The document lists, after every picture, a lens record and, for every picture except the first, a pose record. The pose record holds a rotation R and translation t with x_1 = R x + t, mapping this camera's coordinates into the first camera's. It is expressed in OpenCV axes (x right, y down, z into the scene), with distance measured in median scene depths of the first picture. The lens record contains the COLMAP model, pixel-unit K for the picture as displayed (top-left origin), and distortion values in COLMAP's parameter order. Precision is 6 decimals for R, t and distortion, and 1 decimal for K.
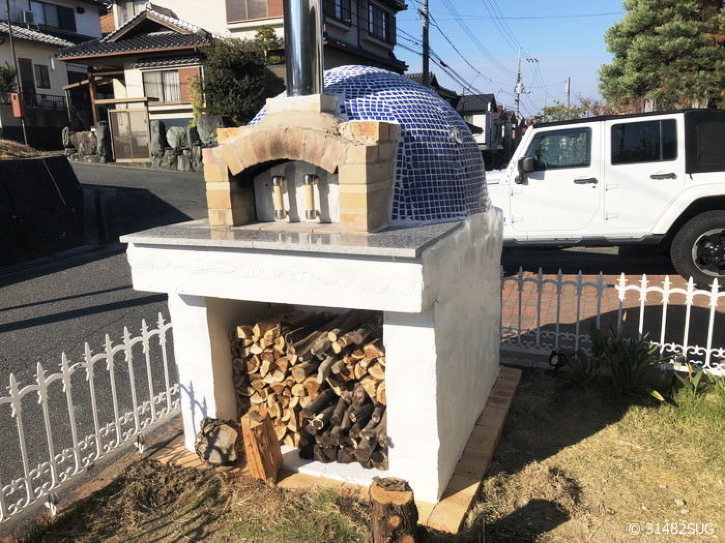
lens RADIAL K [[584.9, 0, 362.5], [0, 584.9, 271.5], [0, 0, 1]] dist [0.096616, -0.143833]
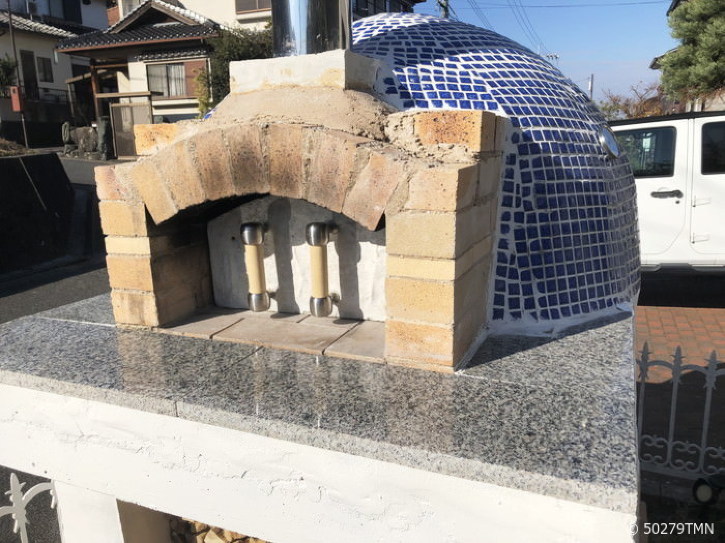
lens RADIAL K [[600.6, 0, 362.5], [0, 600.6, 271.5], [0, 0, 1]] dist [0.010751, 0.002662]
pose [[0.999745, 0.012269, -0.018942, -0.043424], [-0.012255, 0.999925, 0.000873, -0.119973], [0.018952, -0.000641, 0.999820, 0.491431]]
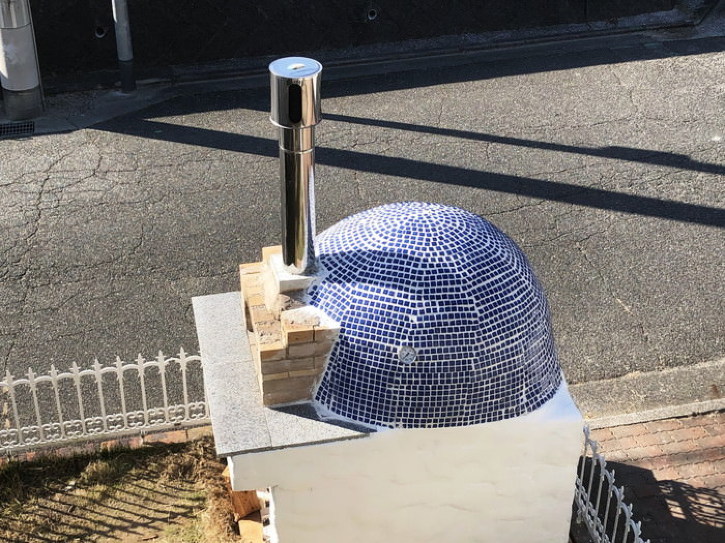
lens RADIAL K [[1201.3, 0, 362.5], [0, 1201.3, 271.5], [0, 0, 1]] dist [0.019865, 0.019388]
pose [[0.563759, 0.475512, -0.675326, 1.453987], [-0.202999, 0.872337, 0.444770, -1.268953], [0.800605, -0.113652, 0.588316, -0.230069]]
